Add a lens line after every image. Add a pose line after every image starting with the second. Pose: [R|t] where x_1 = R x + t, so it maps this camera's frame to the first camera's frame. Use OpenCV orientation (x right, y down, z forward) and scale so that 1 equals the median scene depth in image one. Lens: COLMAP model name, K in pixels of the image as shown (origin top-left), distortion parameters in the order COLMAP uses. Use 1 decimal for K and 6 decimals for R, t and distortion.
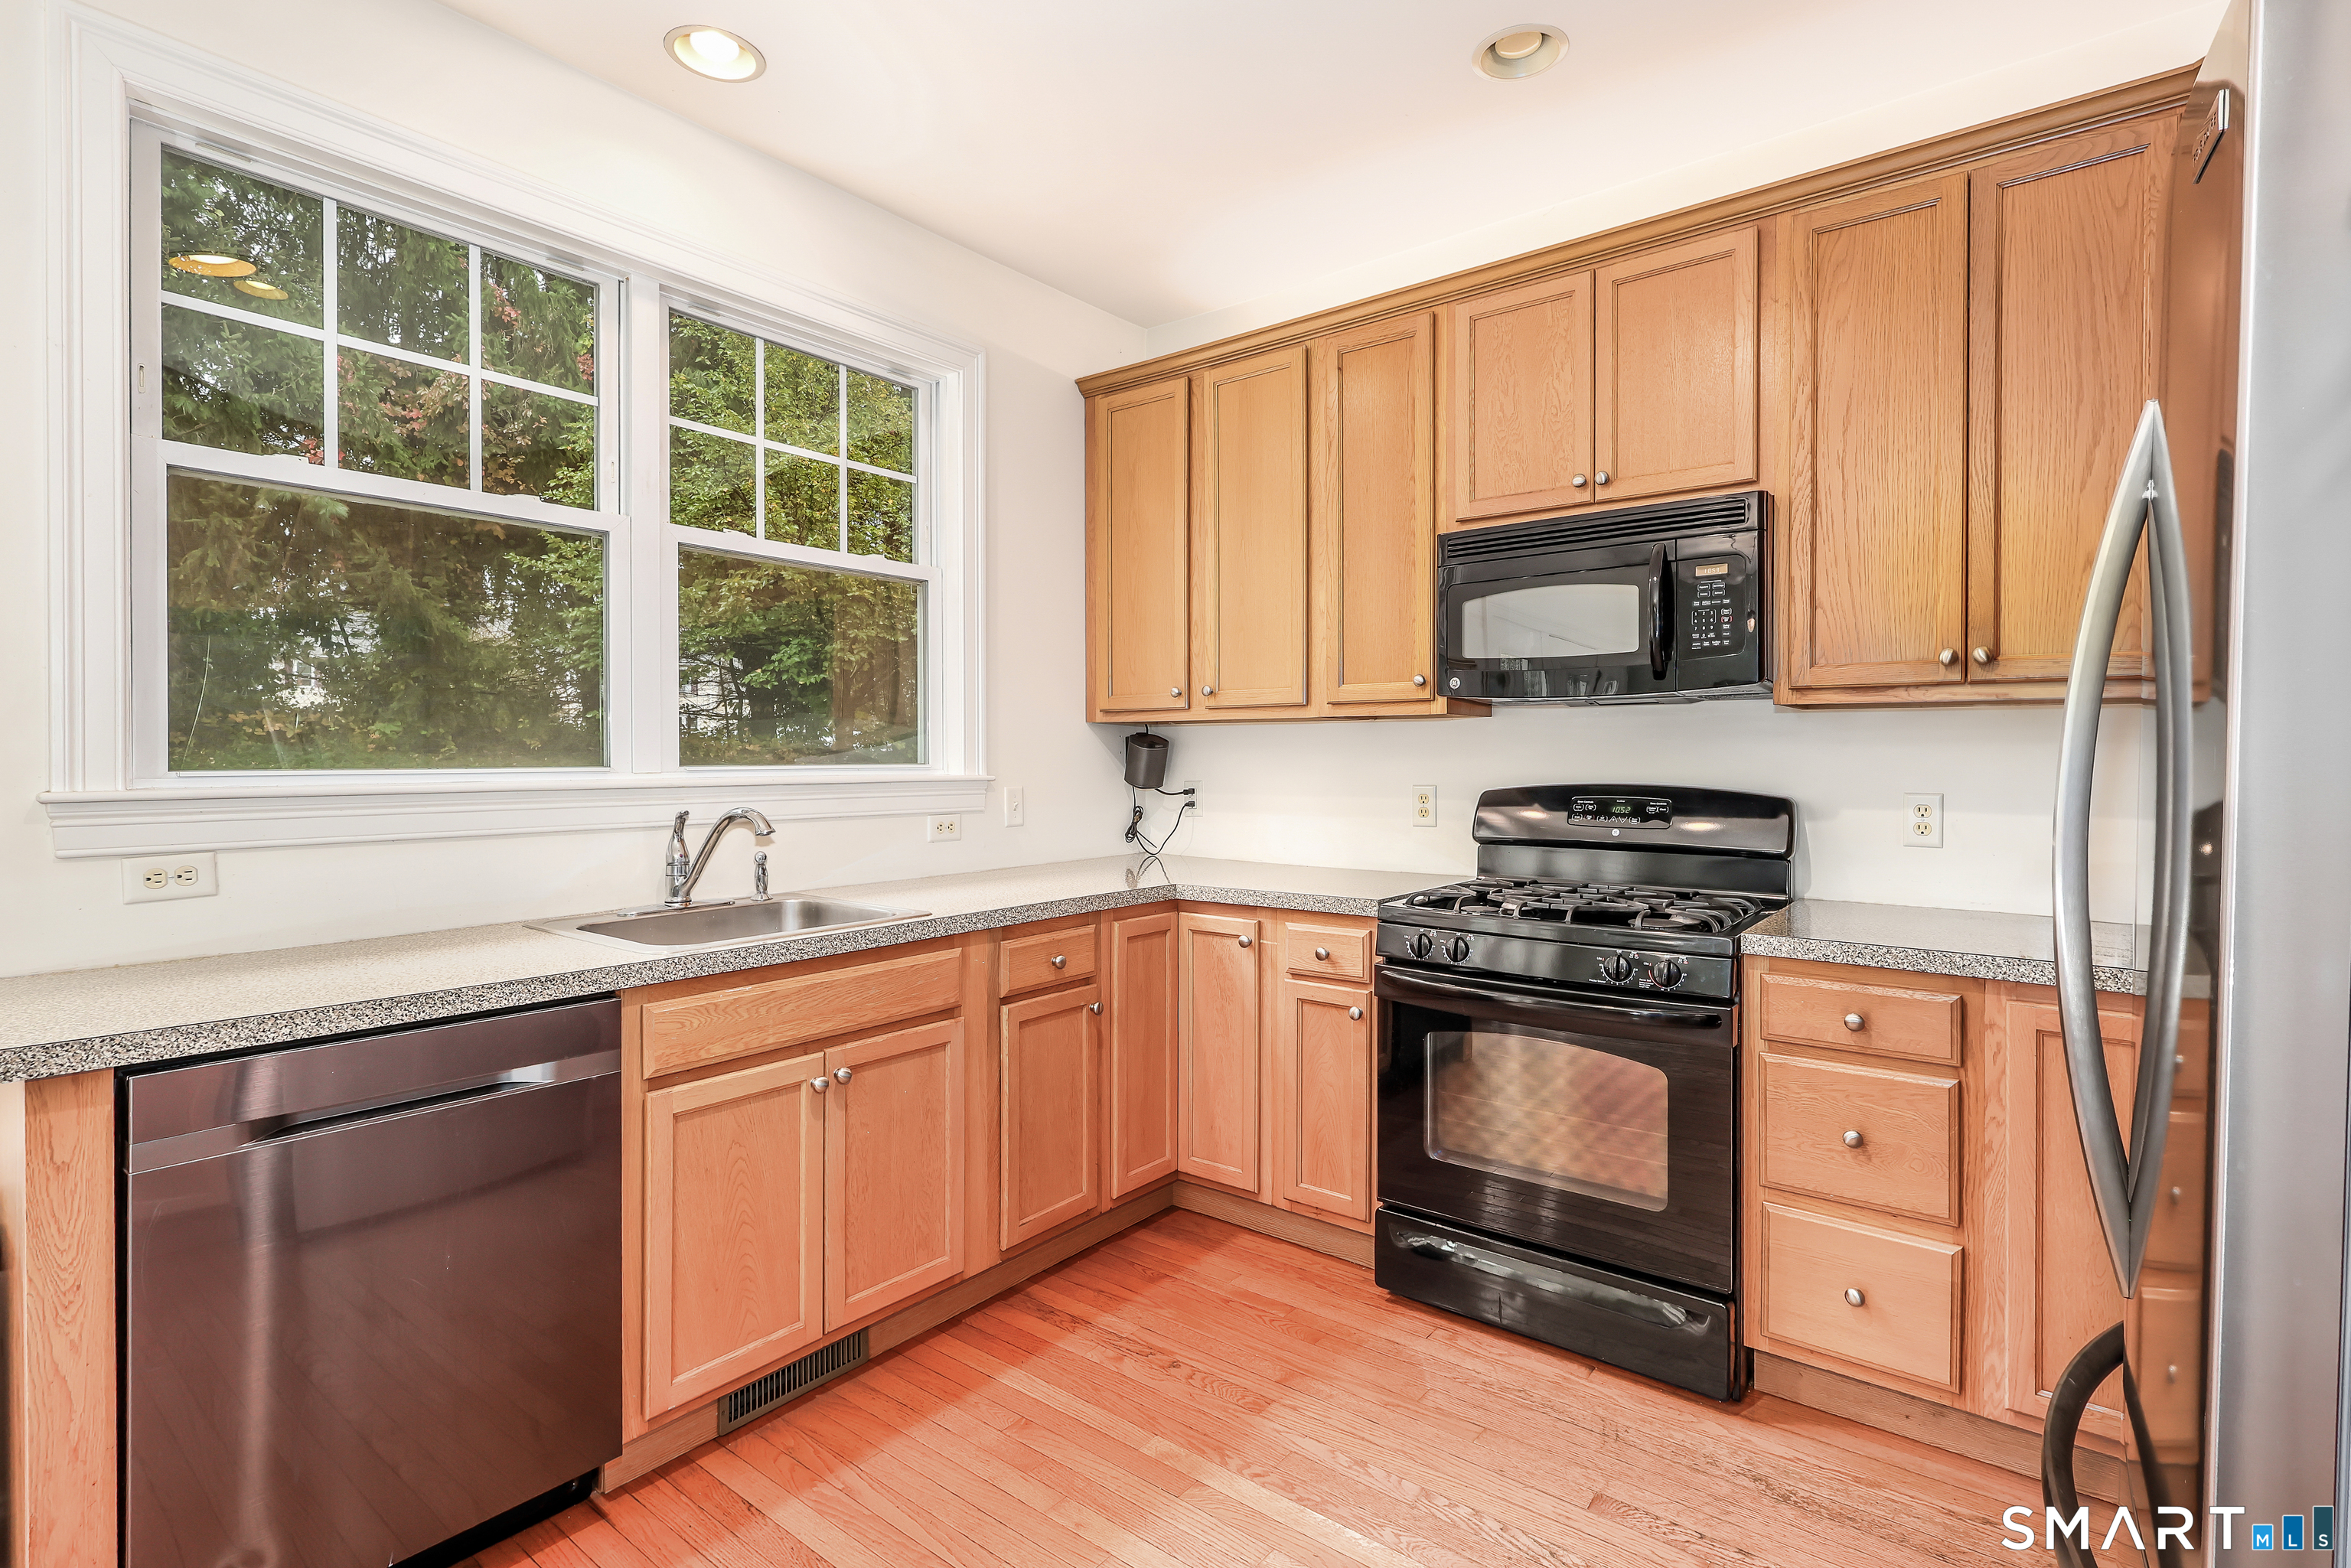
lens RADIAL K [[1140.9, 0, 1199.0], [0, 1140.9, 763.8], [0, 0, 1]] dist [0.001359, -0.000534]
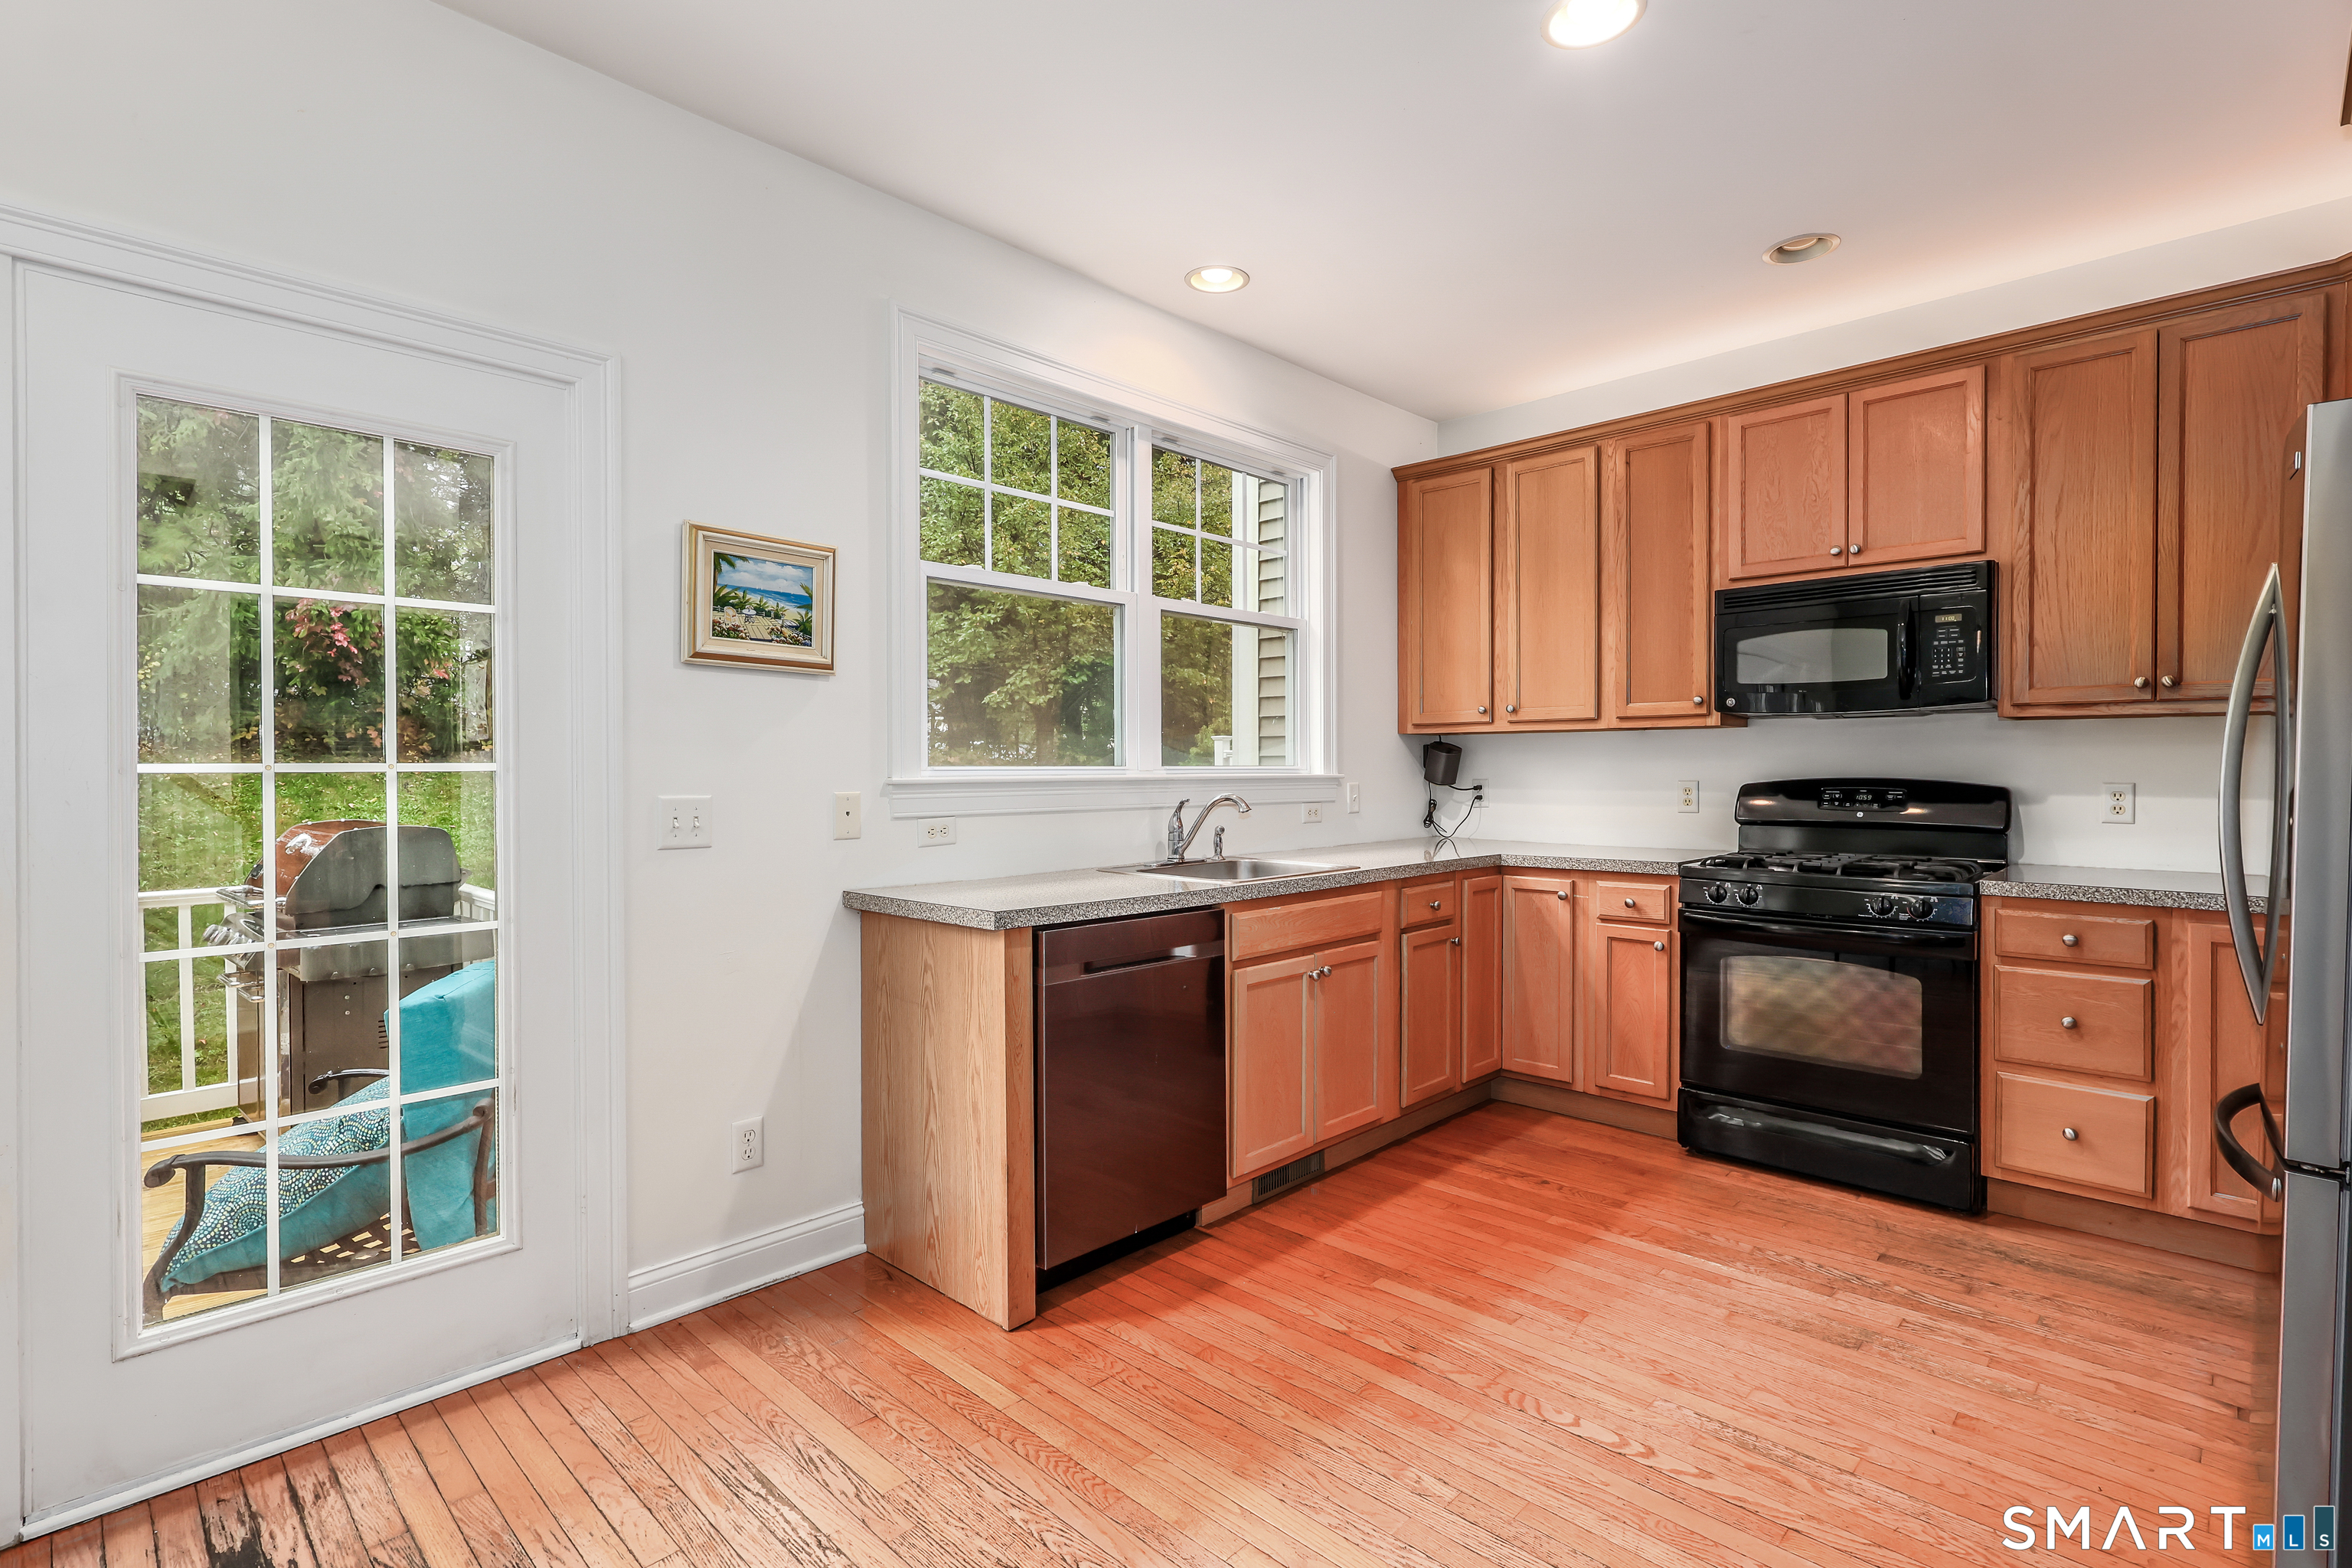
lens RADIAL K [[1111.0, 0, 1174.3], [0, 1111.0, 778.0], [0, 0, 1]] dist [0.000028, 0.000463]
pose [[0.992672, -0.000637, -0.120837, -0.290324], [0.000884, 0.999998, 0.001989, 0.015933], [0.120836, -0.002081, 0.992670, -0.403320]]
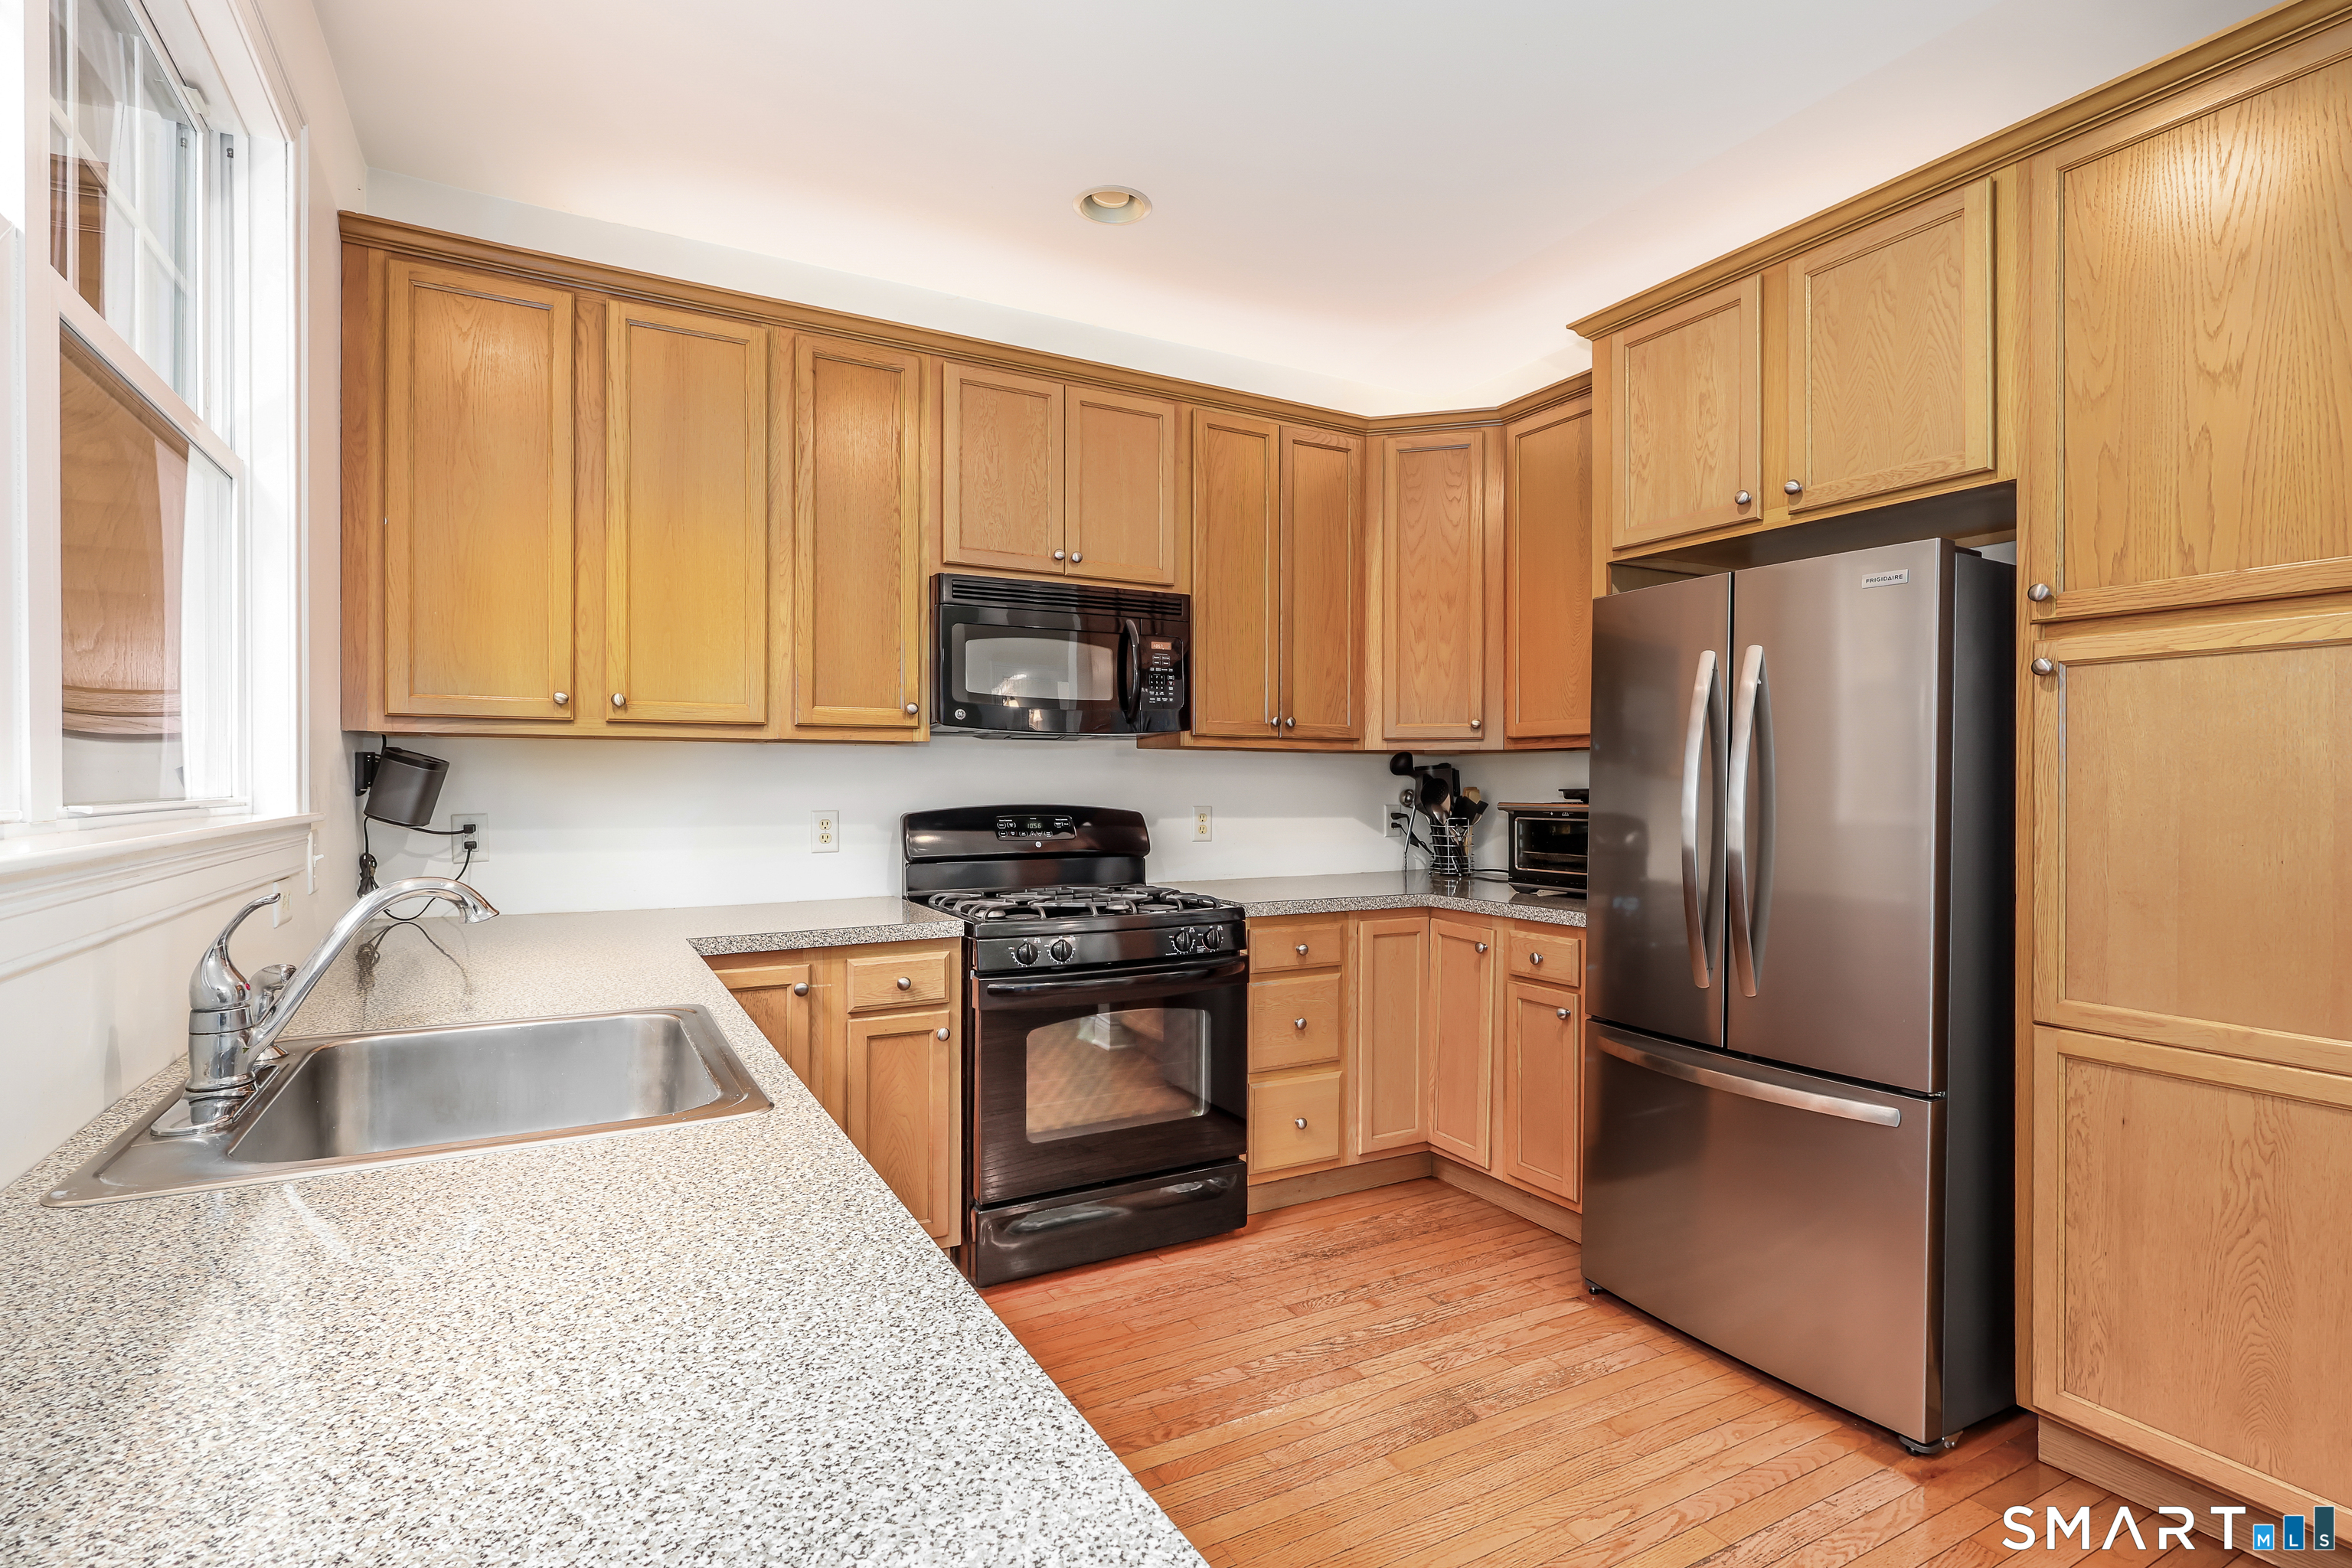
lens RADIAL K [[1111.1, 0, 1162.4], [0, 1111.1, 781.1], [0, 0, 1]] dist [0.001218, 0.000183]
pose [[0.399111, -0.001826, 0.916901, -0.731483], [0.003319, 0.999994, 0.000546, -0.008352], [-0.916897, 0.002825, 0.399114, 0.444906]]
